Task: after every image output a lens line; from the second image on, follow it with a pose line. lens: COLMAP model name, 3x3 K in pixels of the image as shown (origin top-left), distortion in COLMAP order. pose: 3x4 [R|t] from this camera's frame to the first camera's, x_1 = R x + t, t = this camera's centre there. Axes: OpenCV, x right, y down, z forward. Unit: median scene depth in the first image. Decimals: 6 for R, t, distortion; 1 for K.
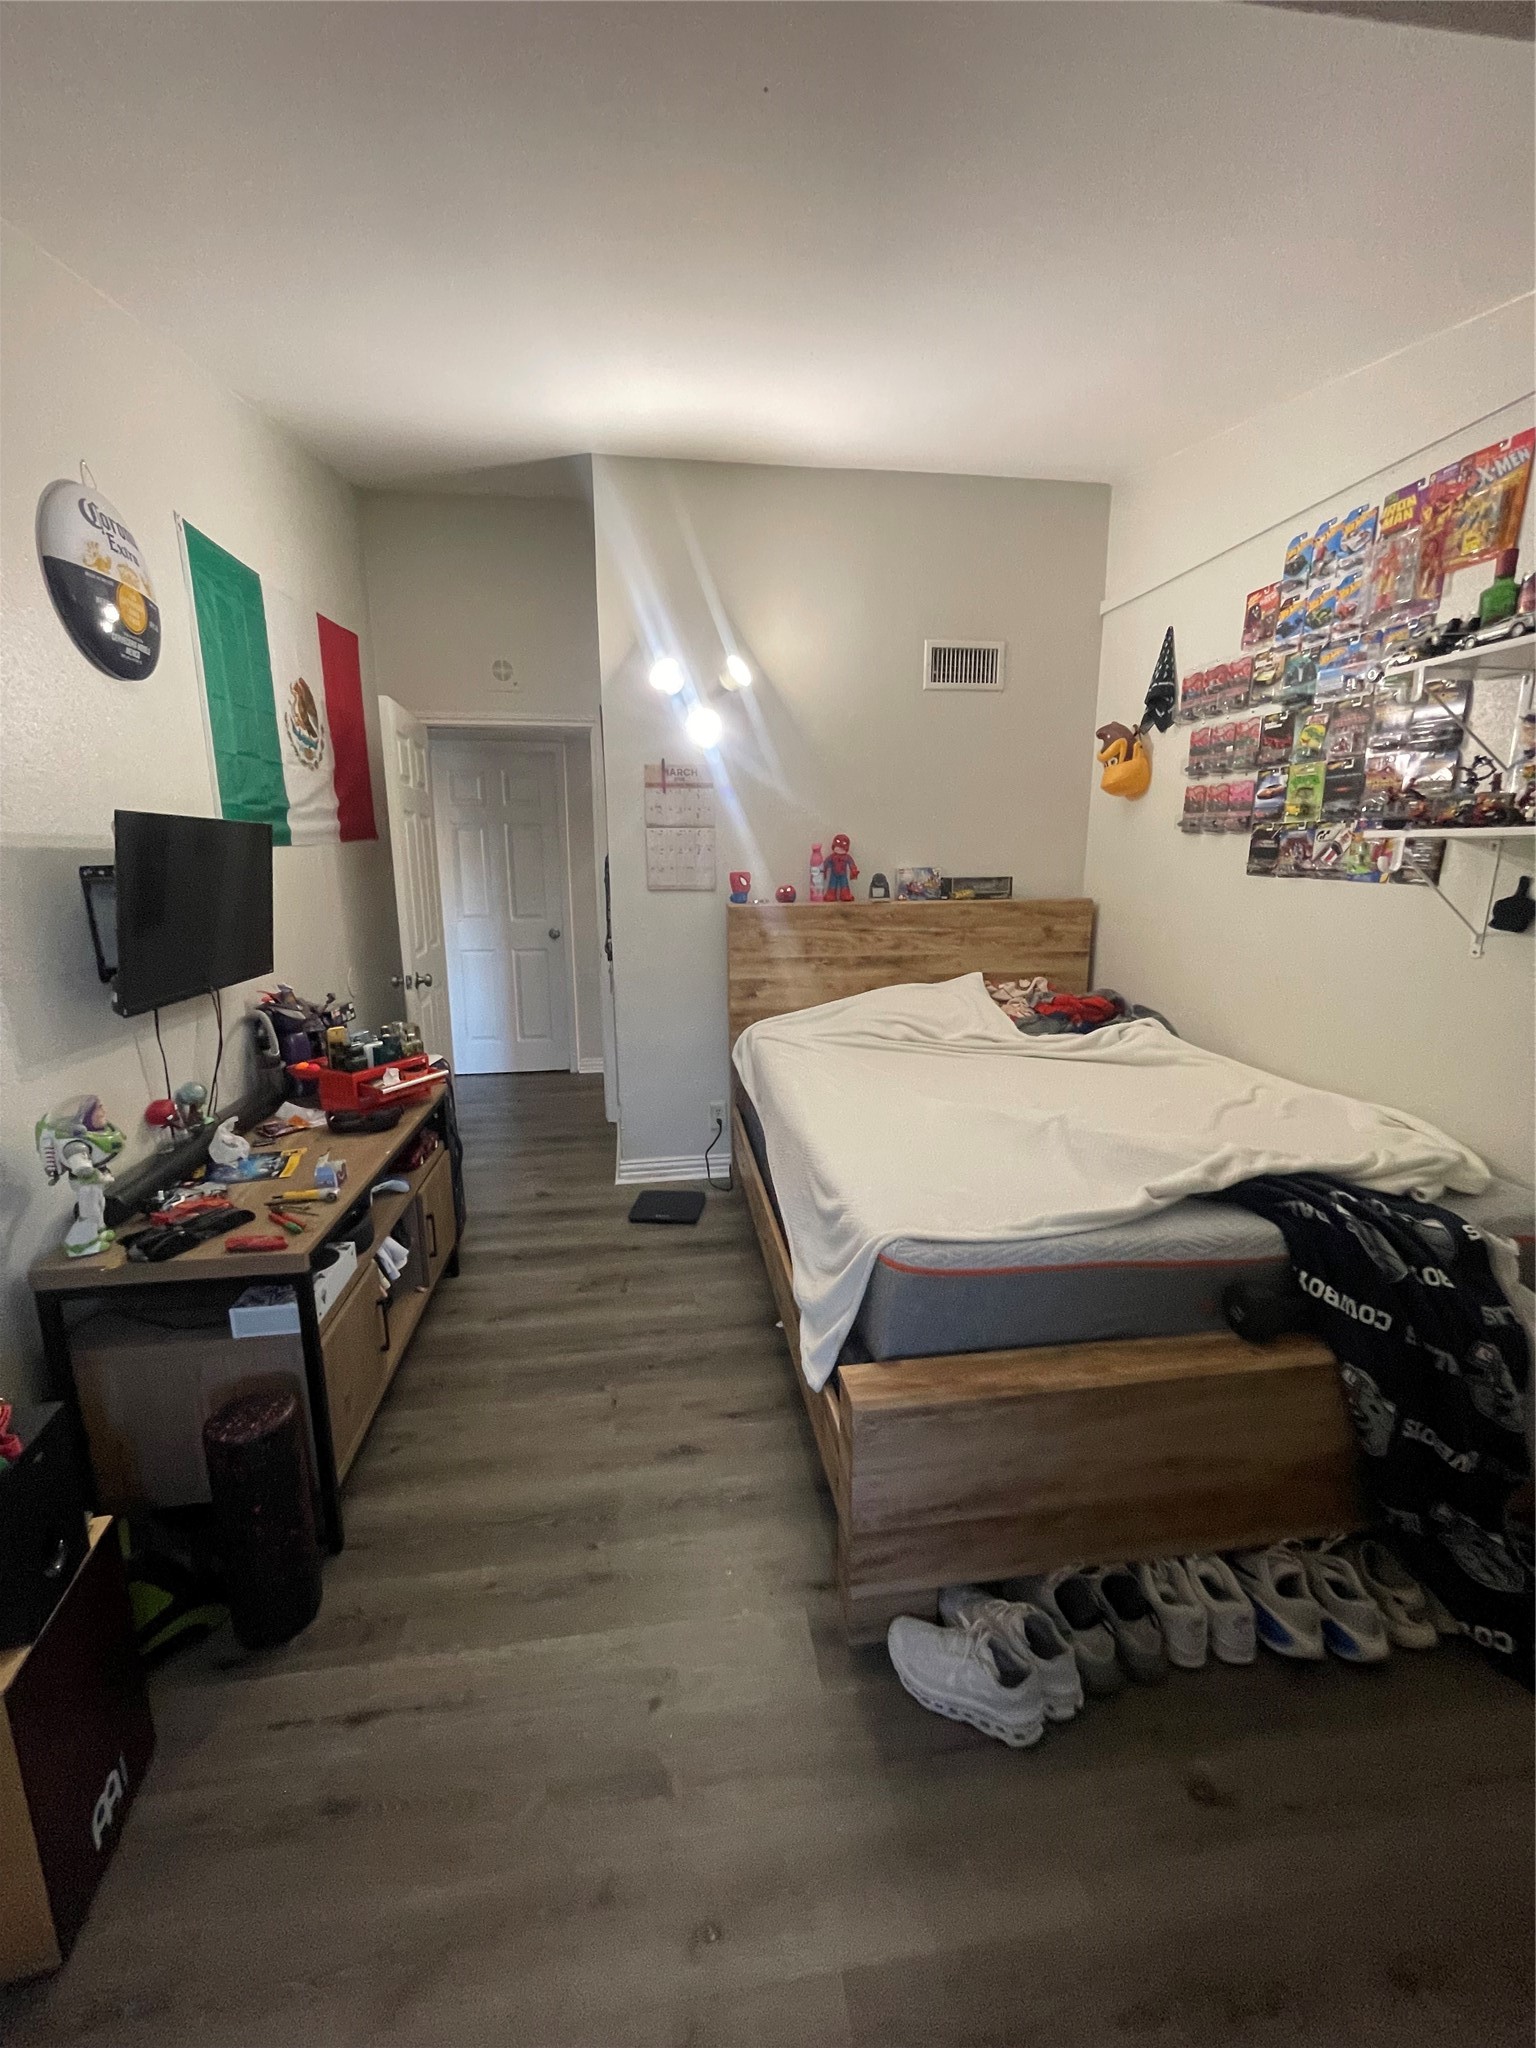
lens RADIAL K [[828.0, 0, 769.0], [0, 828.0, 1017.8], [0, 0, 1]] dist [0.000075, 0.000014]
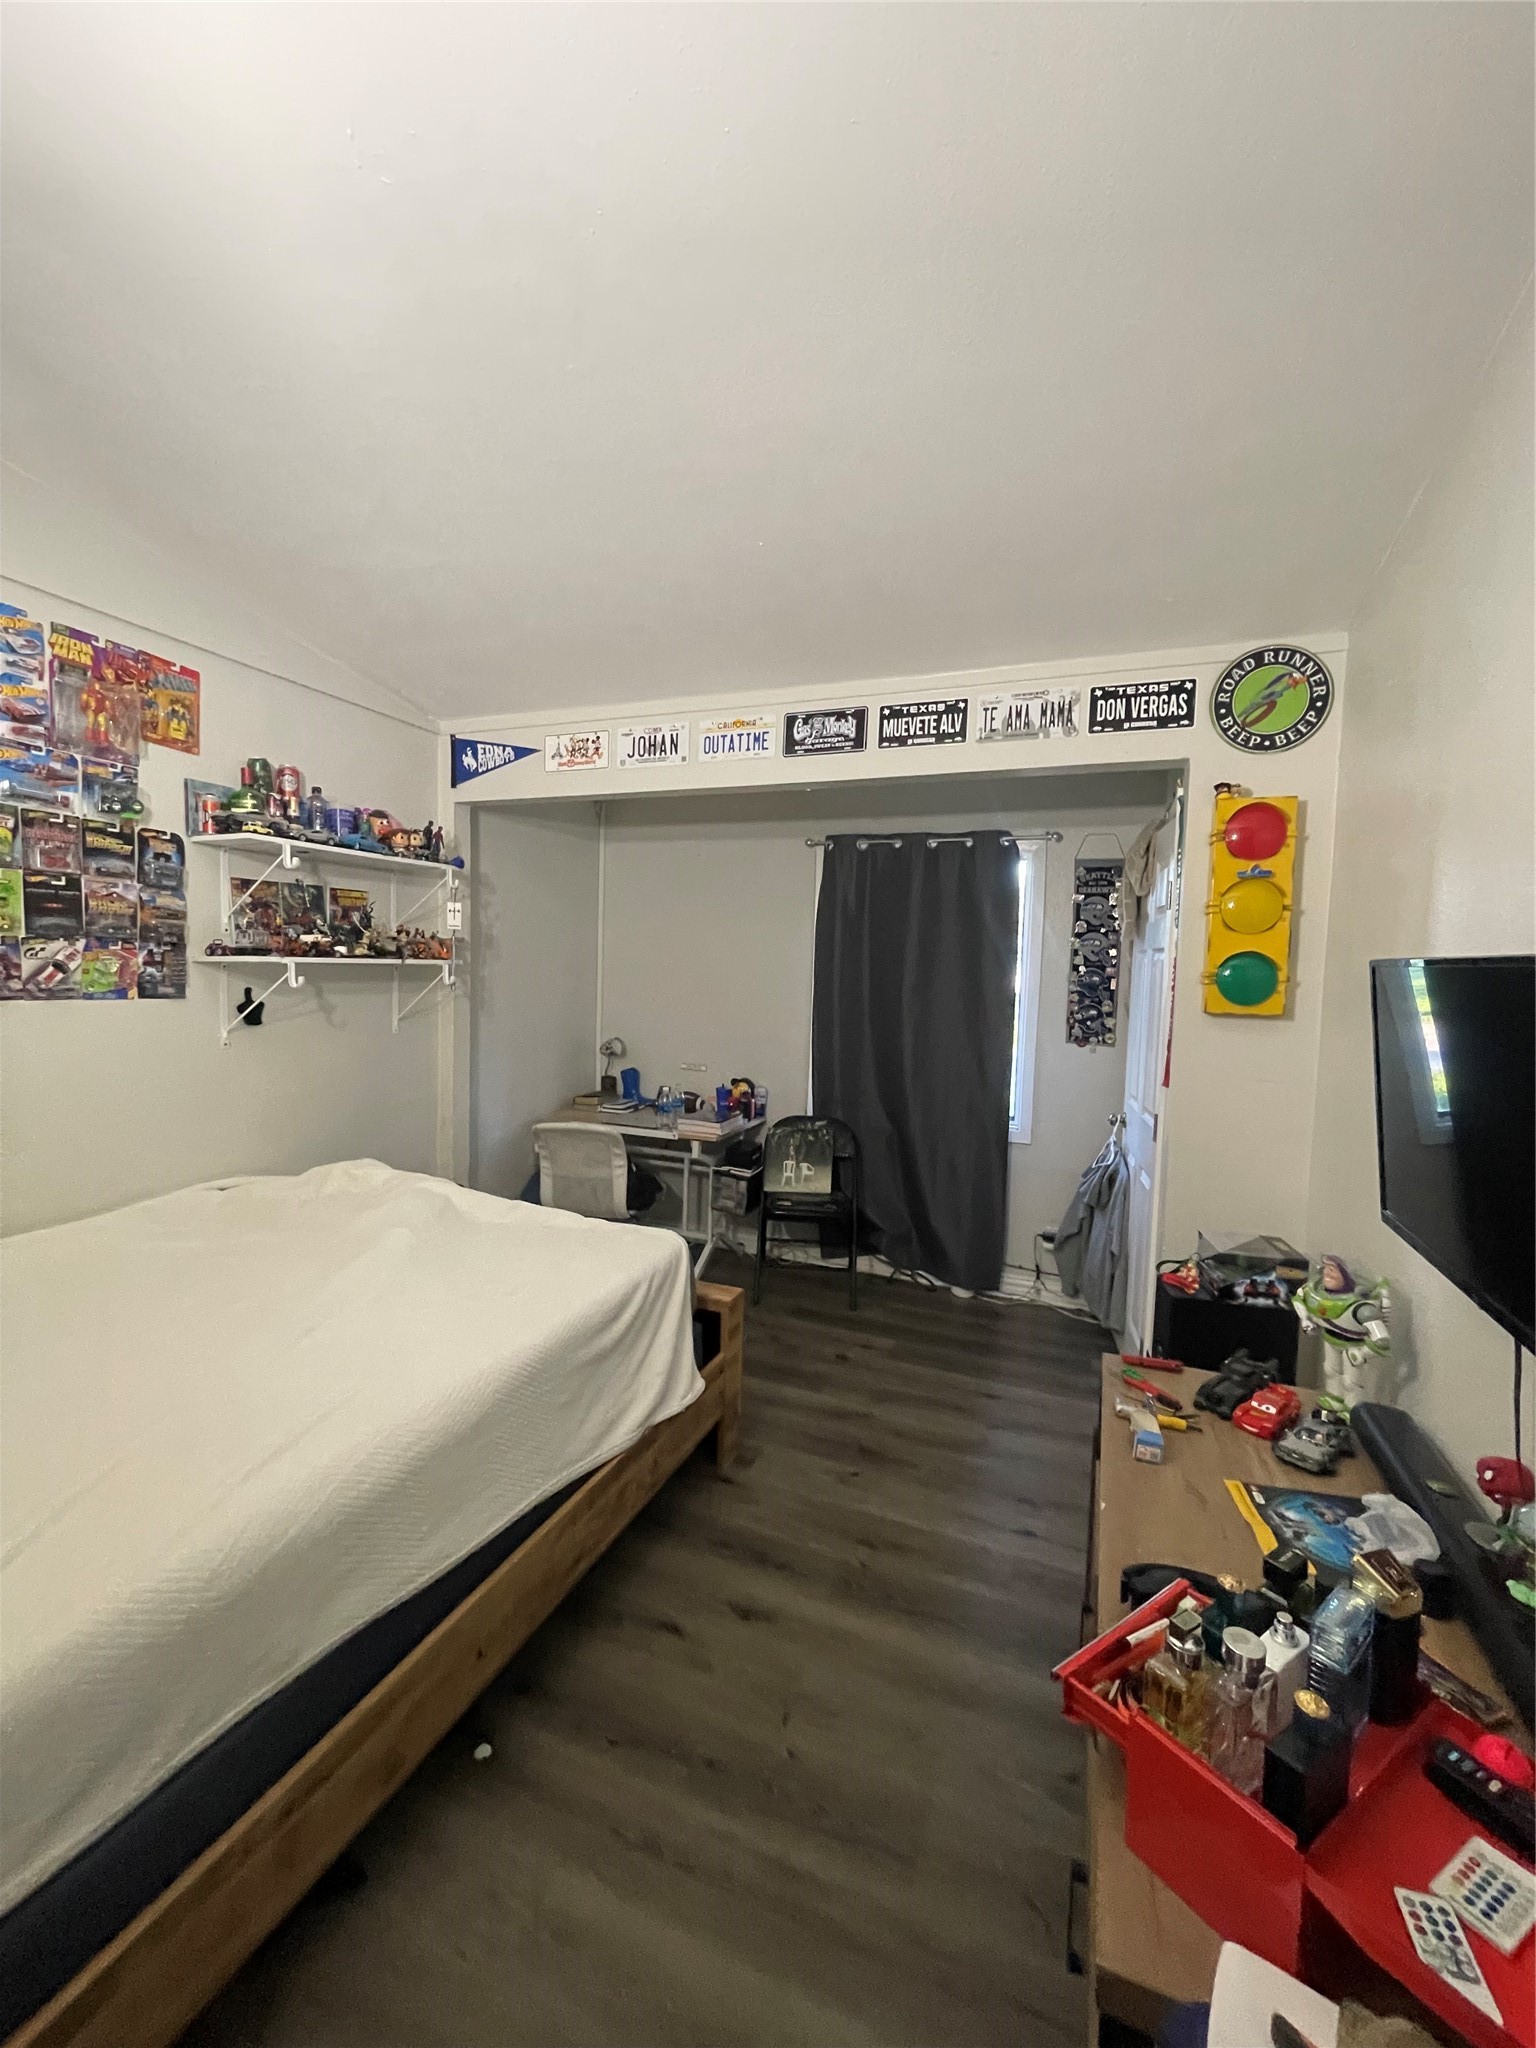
lens RADIAL K [[828.0, 0, 768.2], [0, 828.0, 1024.5], [0, 0, 1]] dist [0.000075, 0.000014]
pose [[-0.867509, -0.053610, 0.494523, -0.490474], [0.075882, 0.968276, 0.238084, -0.308713], [-0.491599, 0.244066, -0.835920, 1.426961]]
